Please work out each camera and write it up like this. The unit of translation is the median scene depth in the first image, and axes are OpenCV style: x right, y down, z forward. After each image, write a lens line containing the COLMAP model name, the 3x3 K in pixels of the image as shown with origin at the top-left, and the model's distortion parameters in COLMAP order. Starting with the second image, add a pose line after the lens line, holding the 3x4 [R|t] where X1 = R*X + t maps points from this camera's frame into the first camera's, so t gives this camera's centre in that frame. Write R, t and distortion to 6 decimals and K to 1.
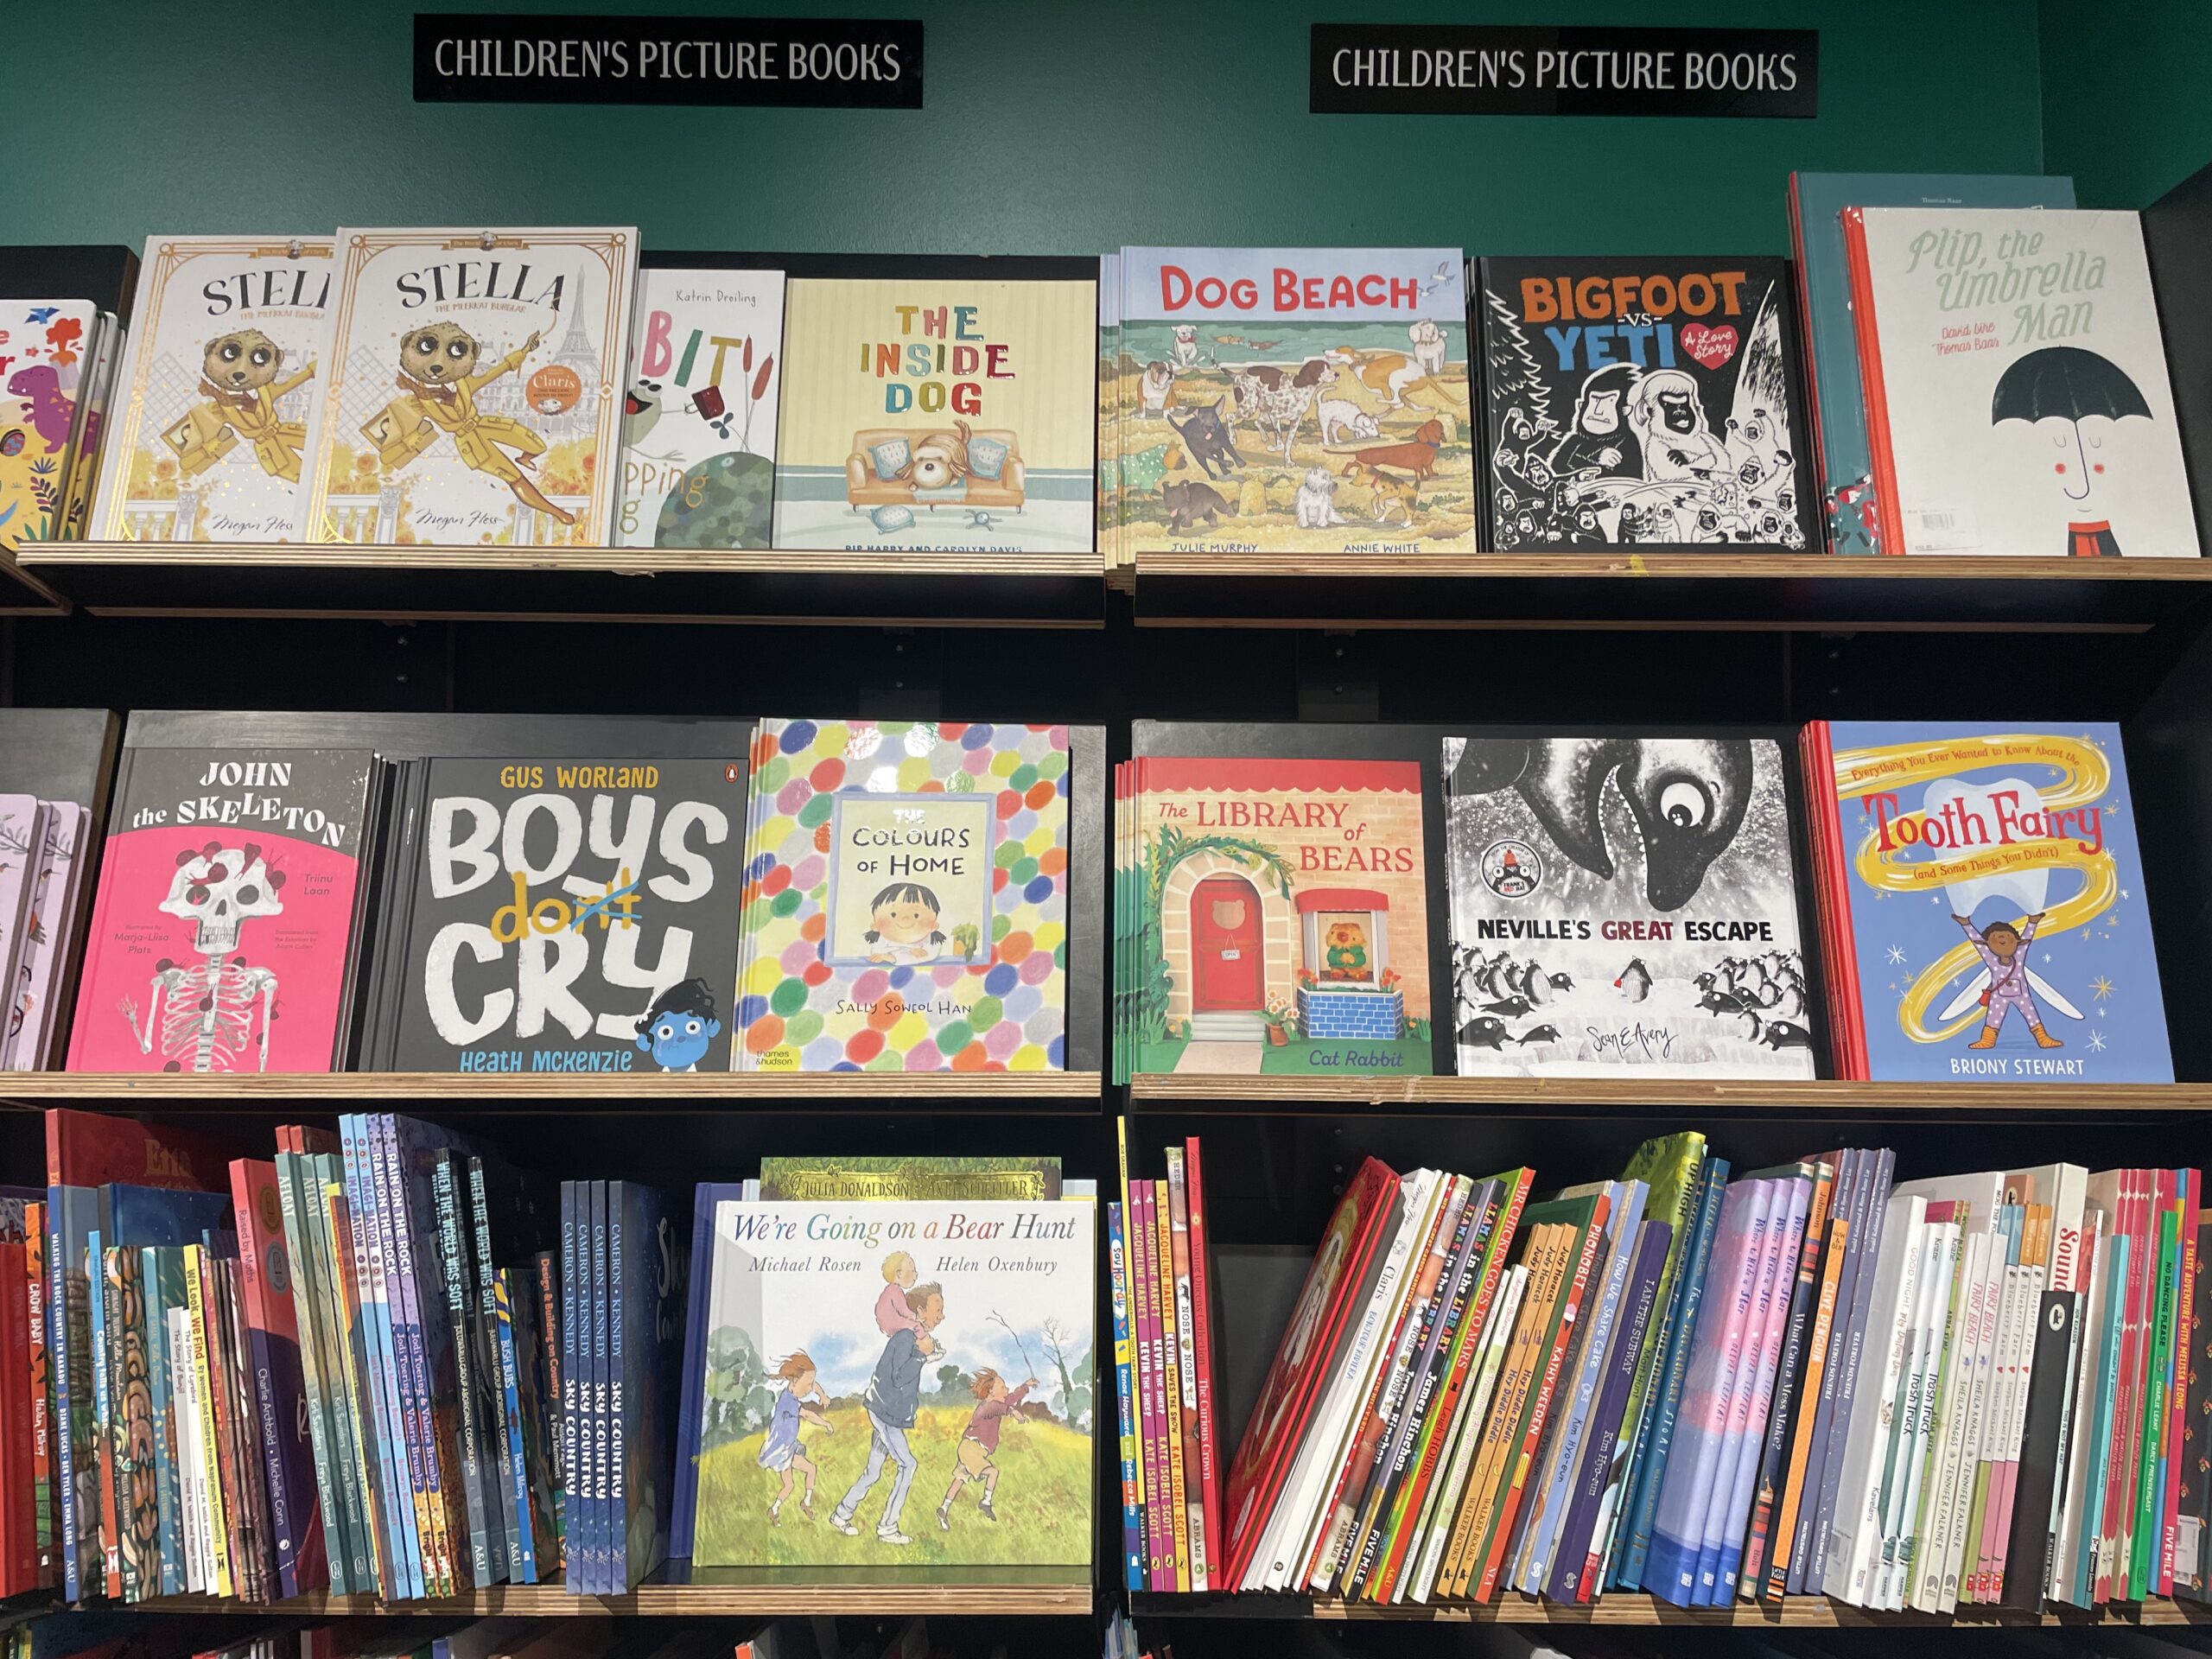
lens RADIAL K [[1677.8, 0, 1106.7], [0, 1677.8, 842.5], [0, 0, 1]] dist [0.110716, -0.175626]
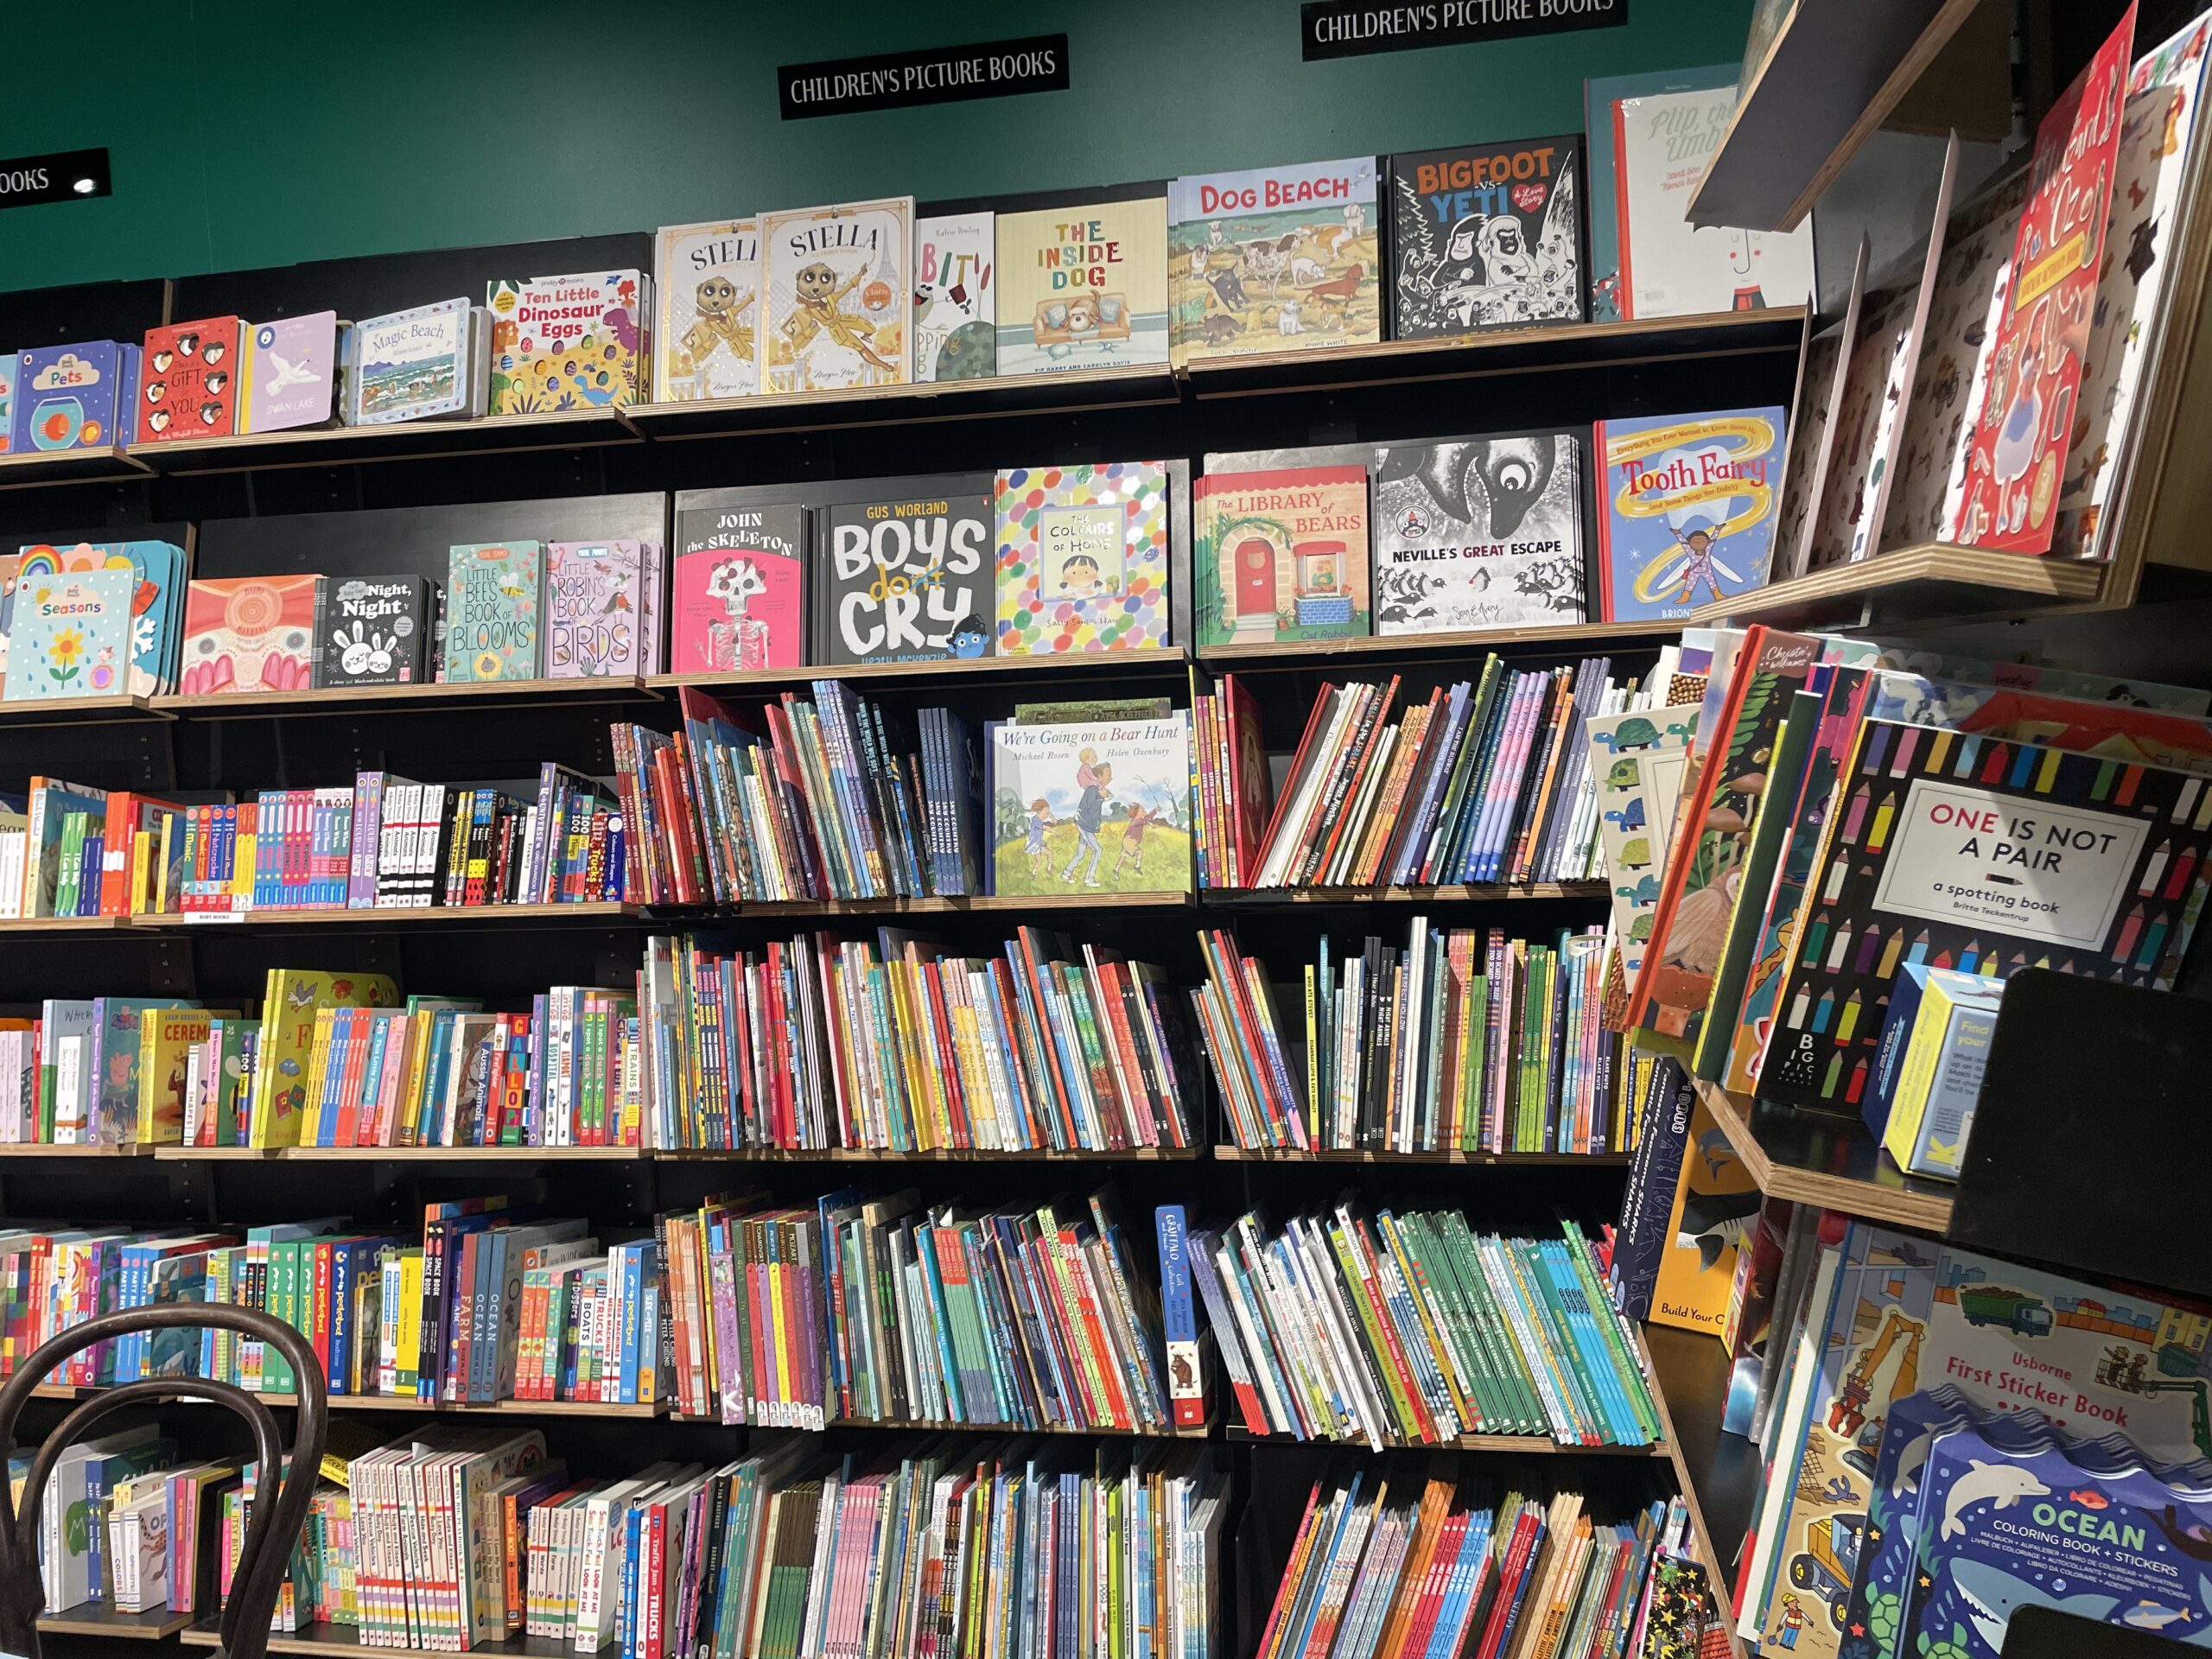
lens RADIAL K [[1677.8, 0, 1106.7], [0, 1677.8, 842.5], [0, 0, 1]] dist [0.110716, -0.175626]
pose [[0.982811, -0.039135, -0.180420, 0.229947], [0.065024, 0.988030, 0.139891, 0.079153], [0.172786, -0.149218, 0.973591, -0.840431]]
